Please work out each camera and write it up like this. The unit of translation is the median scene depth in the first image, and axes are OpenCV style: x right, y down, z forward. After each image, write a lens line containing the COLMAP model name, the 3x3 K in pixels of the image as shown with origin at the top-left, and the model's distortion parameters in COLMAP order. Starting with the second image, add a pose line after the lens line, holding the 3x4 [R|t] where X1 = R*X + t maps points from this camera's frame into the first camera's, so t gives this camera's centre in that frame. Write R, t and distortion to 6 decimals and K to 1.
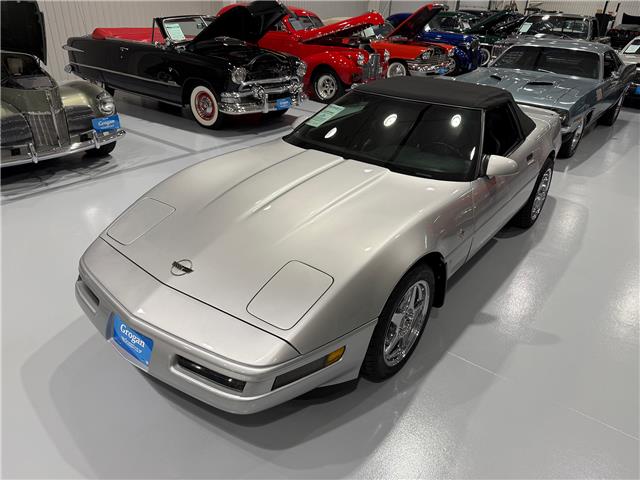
lens RADIAL K [[459.1, 0, 322.3], [0, 459.1, 239.0], [0, 0, 1]] dist [0.011748, -0.002352]
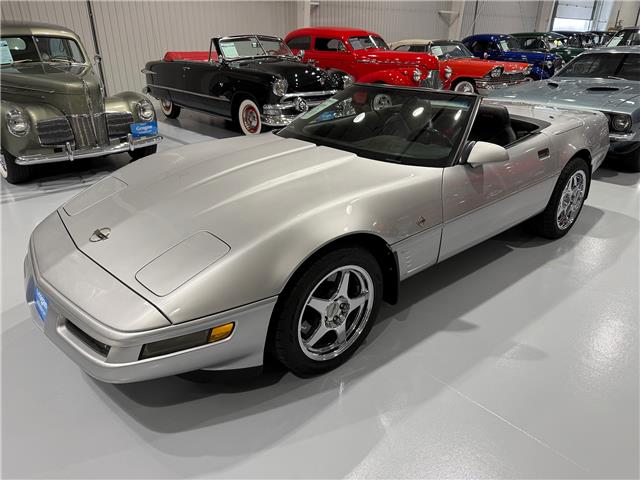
lens RADIAL K [[459.1, 0, 326.3], [0, 459.1, 238.9], [0, 0, 1]] dist [0.011748, -0.002352]
pose [[0.980524, 0.043130, -0.191607, 0.151136], [-0.056362, 0.996348, -0.064147, 0.045172], [0.188141, 0.073697, 0.979373, 0.052777]]
